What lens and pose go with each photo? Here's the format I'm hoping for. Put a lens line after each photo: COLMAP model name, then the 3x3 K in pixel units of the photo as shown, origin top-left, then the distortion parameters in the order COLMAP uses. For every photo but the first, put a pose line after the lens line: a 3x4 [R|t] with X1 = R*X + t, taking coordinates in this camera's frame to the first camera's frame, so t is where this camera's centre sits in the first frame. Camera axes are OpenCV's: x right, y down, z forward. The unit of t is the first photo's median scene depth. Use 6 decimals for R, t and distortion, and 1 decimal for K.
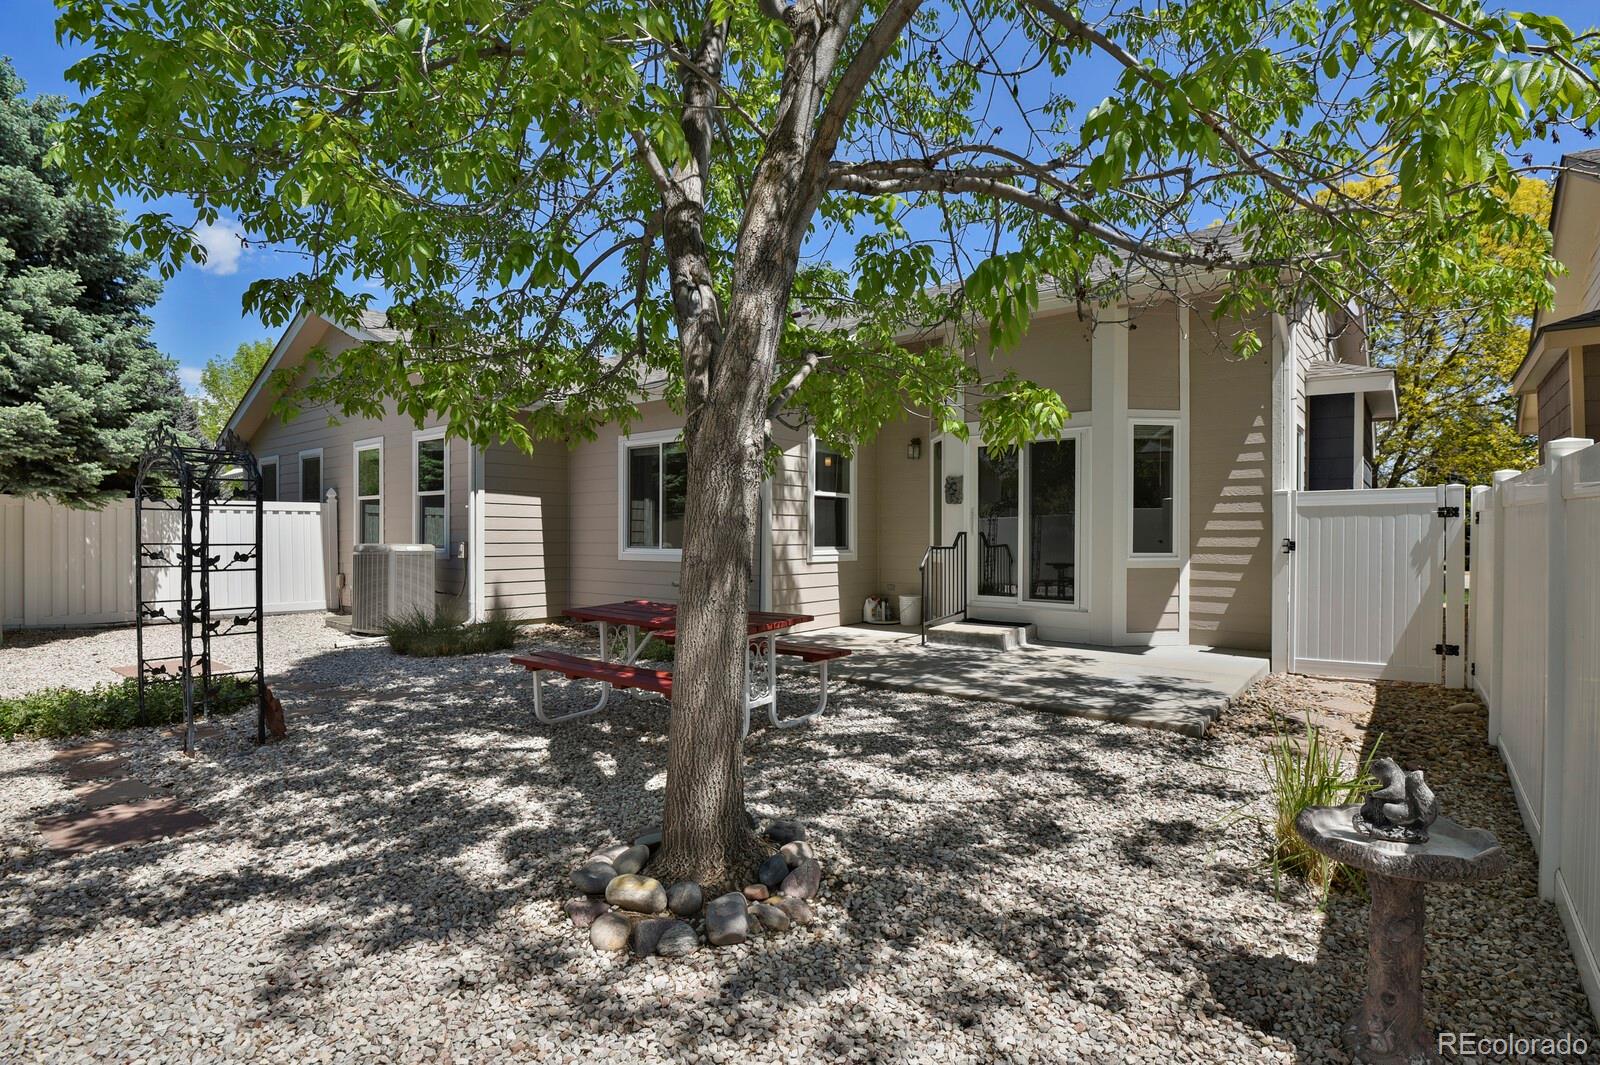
lens RADIAL K [[779.2, 0, 802.8], [0, 779.2, 537.3], [0, 0, 1]] dist [-0.027475, -0.000893]
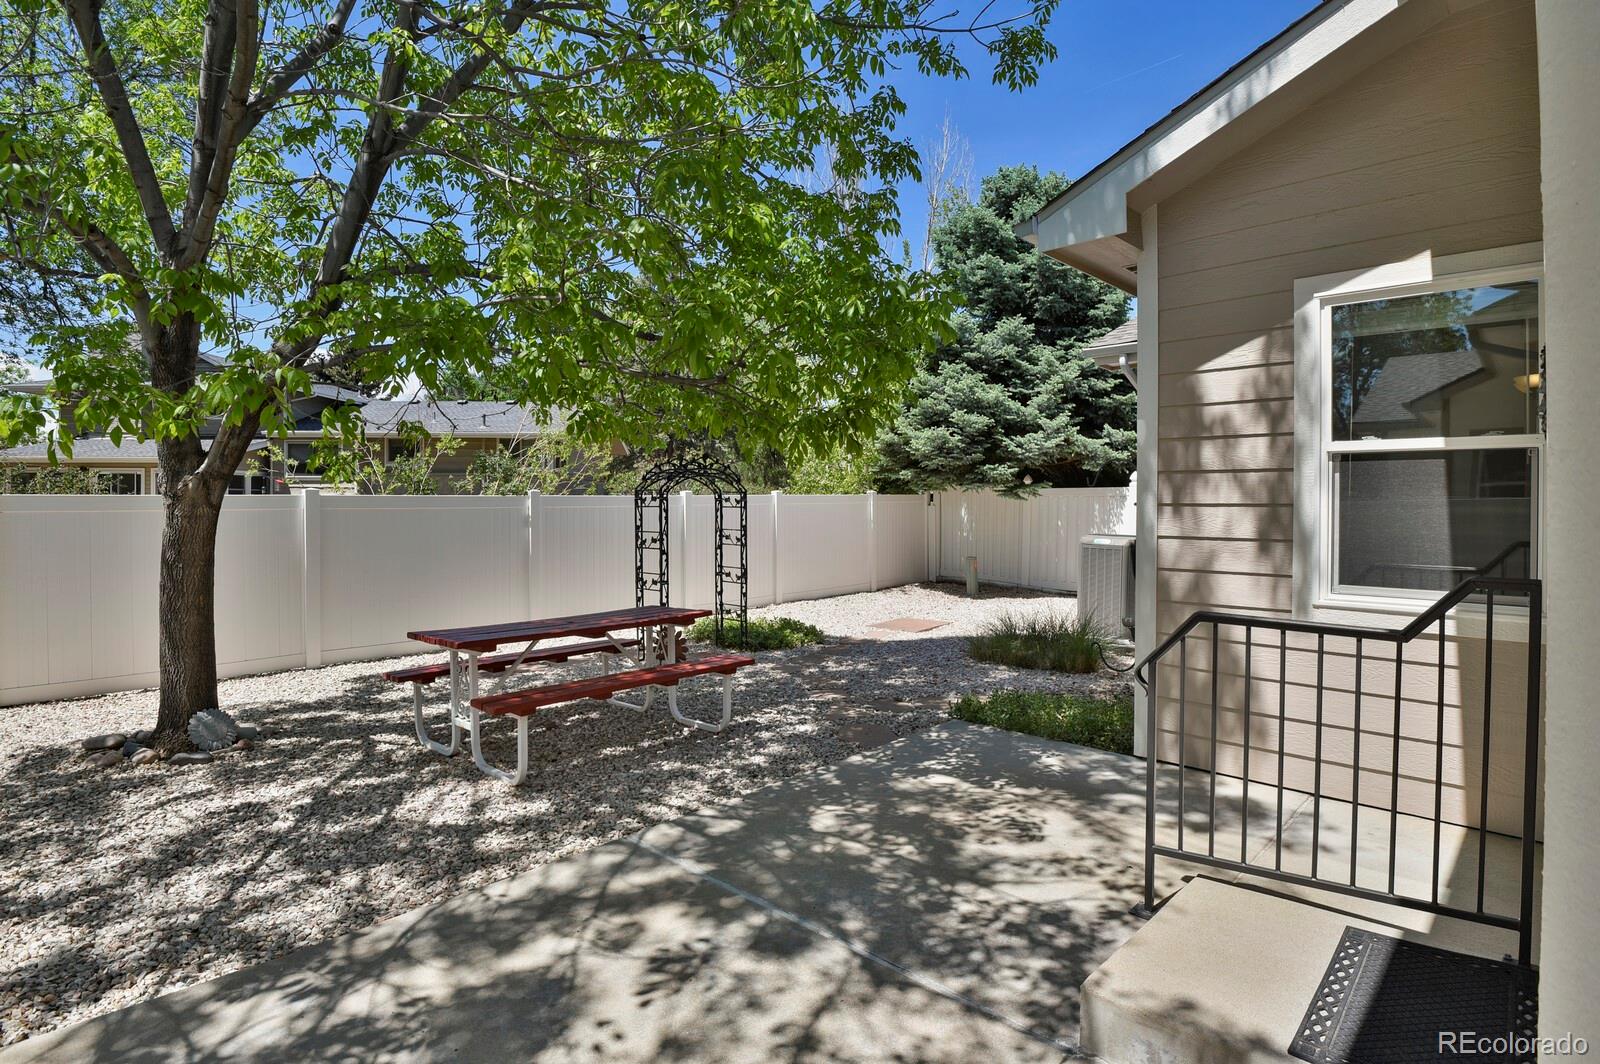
lens RADIAL K [[779.2, 0, 802.8], [0, 779.2, 536.8], [0, 0, 1]] dist [-0.027475, -0.000893]
pose [[-0.084588, 0.040712, -0.995584, 0.793949], [-0.006855, 0.999118, 0.041439, -0.048131], [0.996392, 0.010330, -0.084234, 1.437737]]
